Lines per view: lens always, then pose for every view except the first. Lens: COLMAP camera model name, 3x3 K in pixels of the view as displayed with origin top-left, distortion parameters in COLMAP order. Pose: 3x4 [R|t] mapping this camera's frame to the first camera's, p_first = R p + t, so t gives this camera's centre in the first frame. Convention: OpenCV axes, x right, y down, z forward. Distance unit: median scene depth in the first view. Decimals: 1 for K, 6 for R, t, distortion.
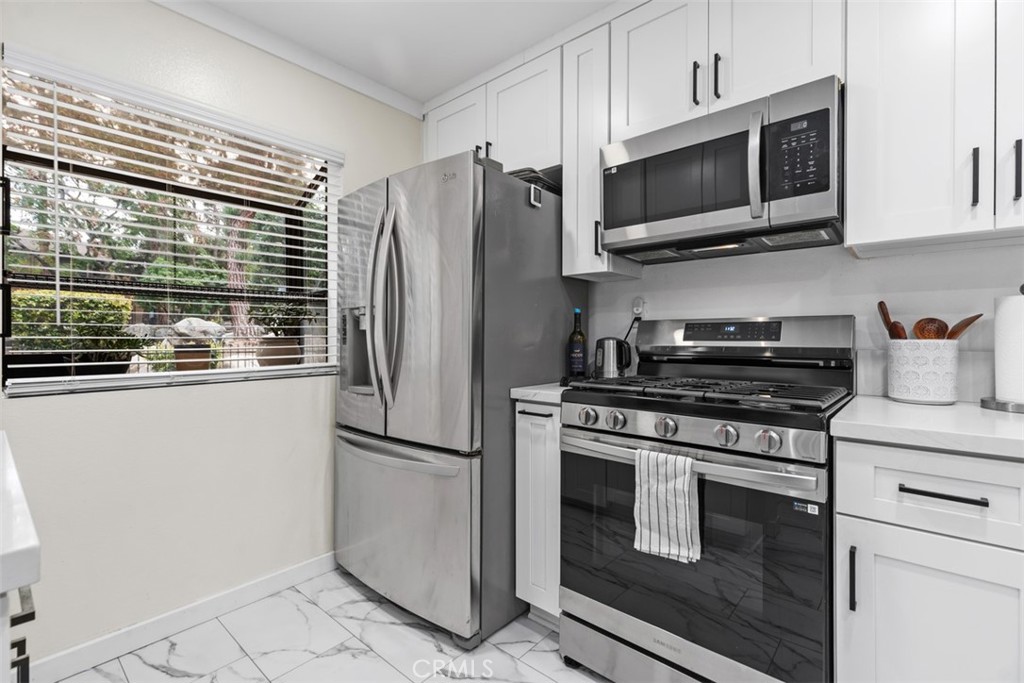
lens RADIAL K [[451.3, 0, 512.0], [0, 451.3, 341.5], [0, 0, 1]] dist [0.005910, -0.000531]
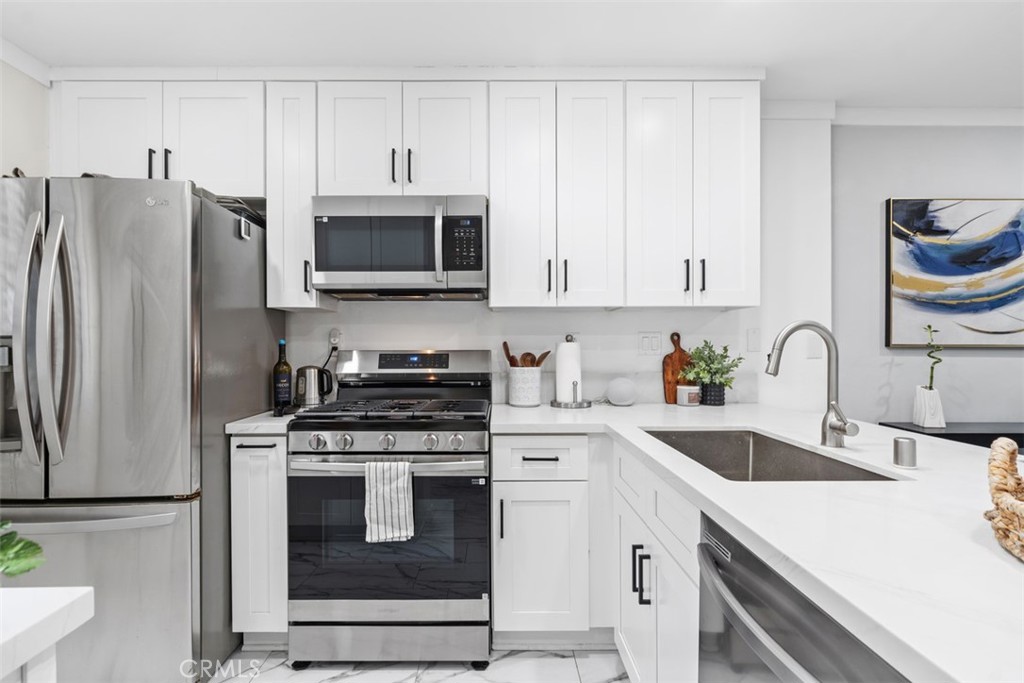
lens RADIAL K [[506.0, 0, 498.0], [0, 506.0, 346.0], [0, 0, 1]] dist [-0.001104, -0.000190]
pose [[0.745972, -0.001361, 0.665976, -0.334979], [0.005391, 0.999977, -0.003994, -0.066801], [-0.665956, 0.006570, 0.745962, -0.253043]]
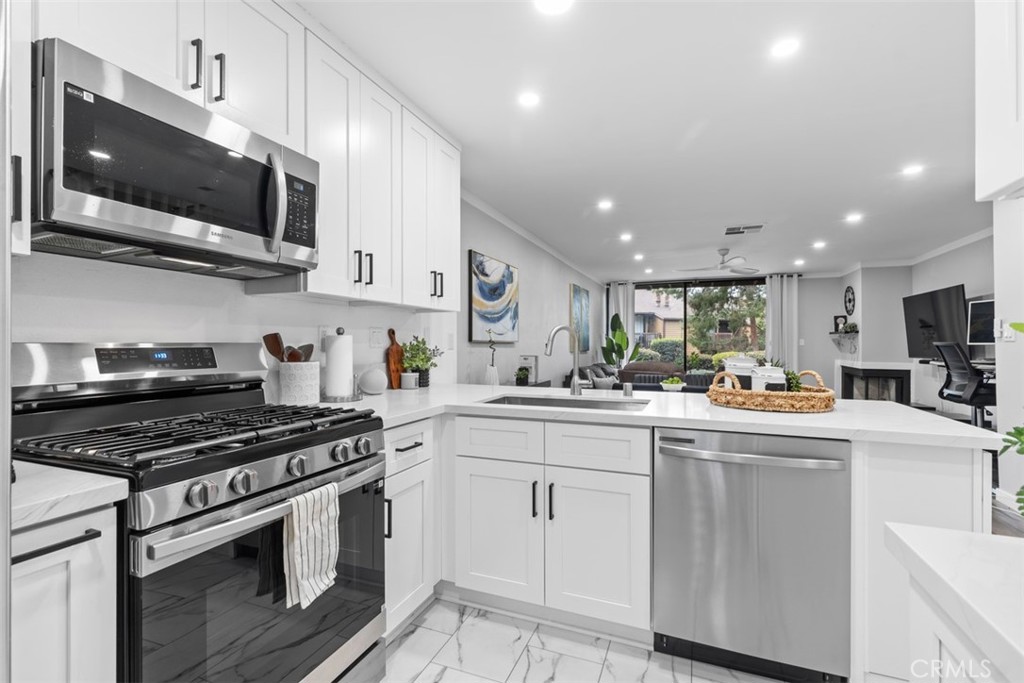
lens RADIAL K [[451.3, 0, 512.0], [0, 451.3, 341.5], [0, 0, 1]] dist [0.005910, -0.000531]
pose [[-0.318616, 0.007905, 0.947851, -0.608154], [0.009340, 0.999943, -0.005200, -0.051361], [-0.947838, 0.007196, -0.318672, 0.764878]]
